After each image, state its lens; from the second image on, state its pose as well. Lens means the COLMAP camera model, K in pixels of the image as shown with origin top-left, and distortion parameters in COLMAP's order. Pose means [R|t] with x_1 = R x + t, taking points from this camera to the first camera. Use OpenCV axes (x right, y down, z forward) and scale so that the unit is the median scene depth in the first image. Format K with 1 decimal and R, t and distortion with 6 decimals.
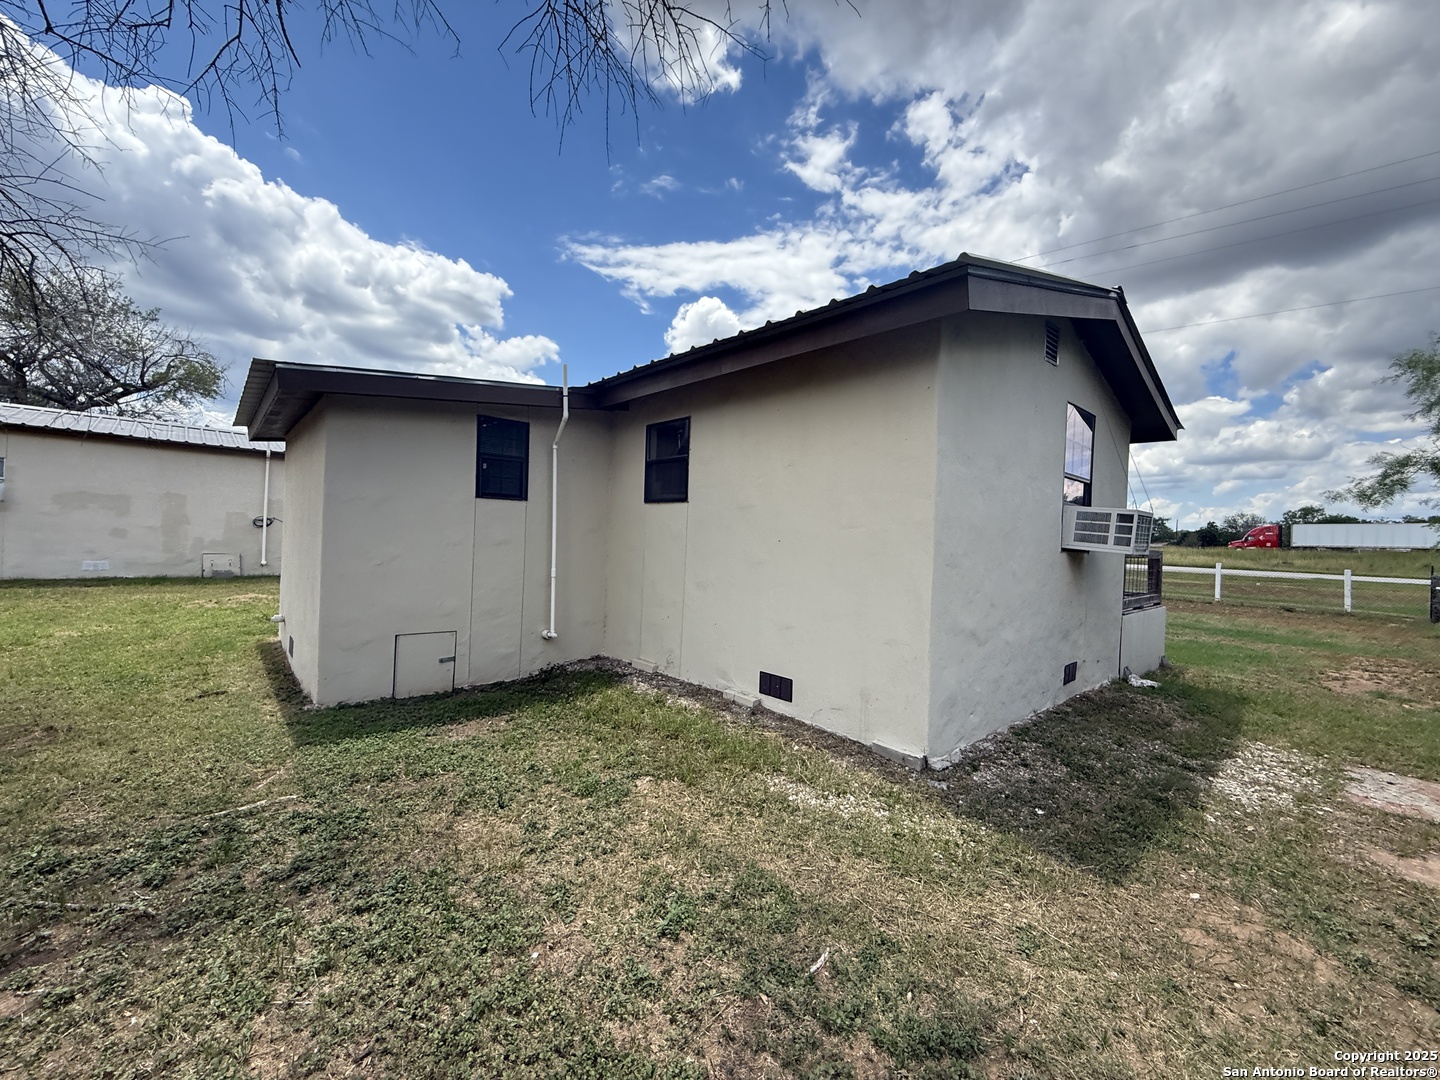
lens RADIAL K [[574.3, 0, 722.0], [0, 574.3, 536.5], [0, 0, 1]] dist [0.000216, -0.000248]
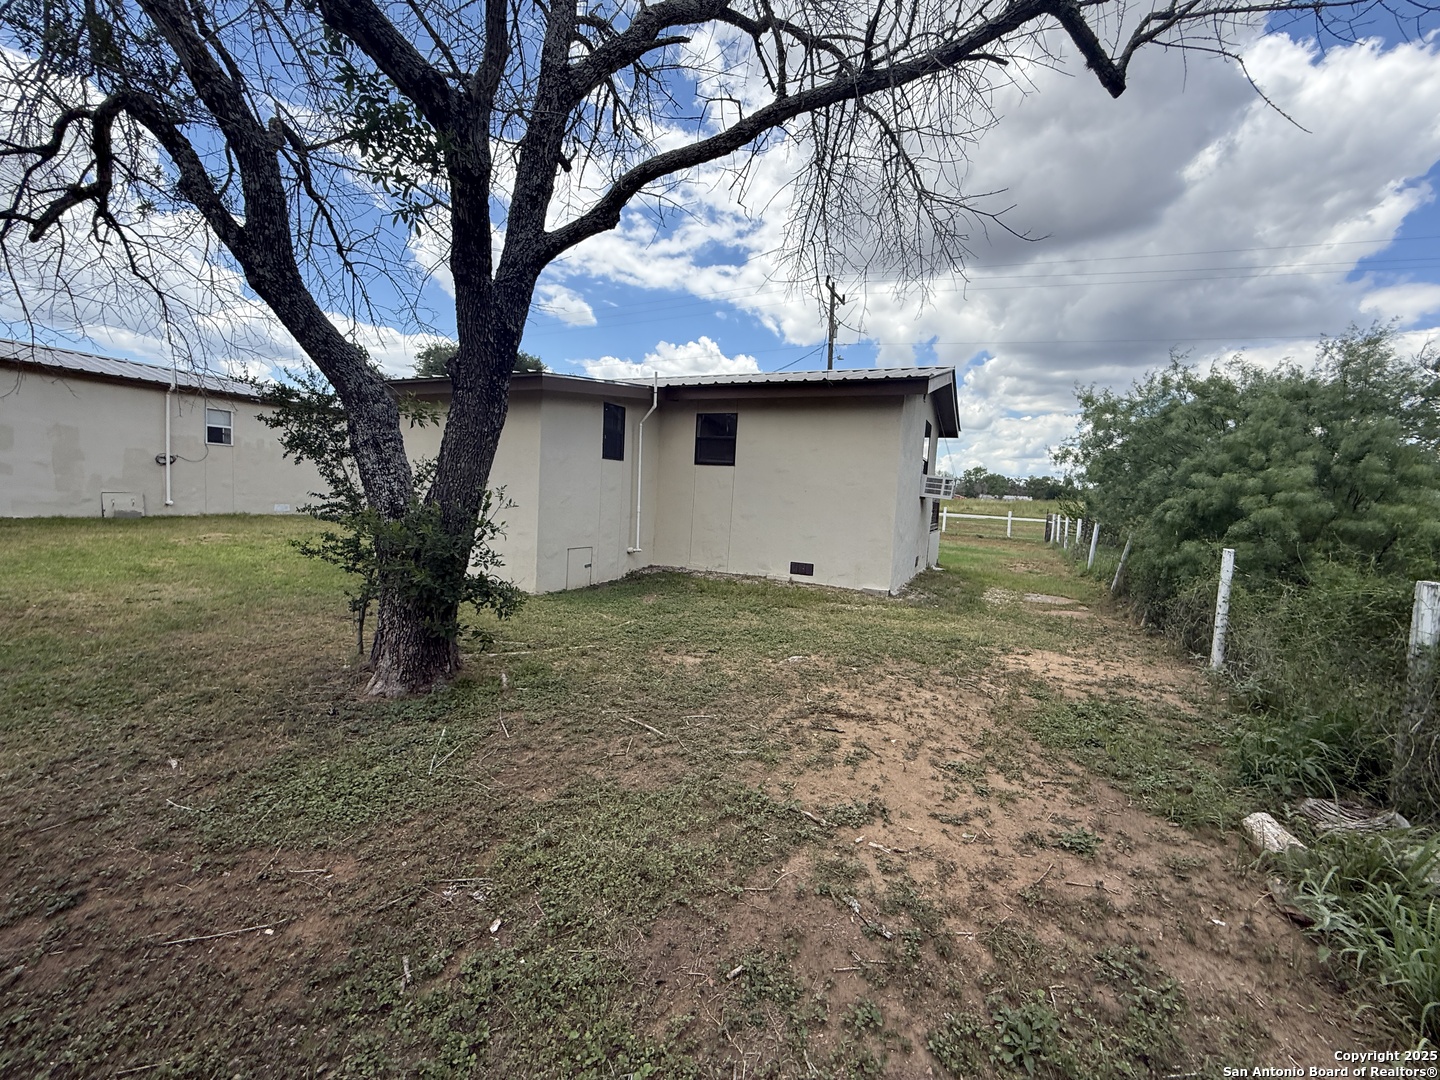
lens RADIAL K [[574.3, 0, 717.6], [0, 574.3, 540.3], [0, 0, 1]] dist [0.000216, -0.000248]
pose [[0.928866, -0.018031, 0.369977, -0.685200], [-0.019616, 0.995019, 0.097741, -0.007283], [-0.369896, -0.098046, 0.923885, -0.497371]]
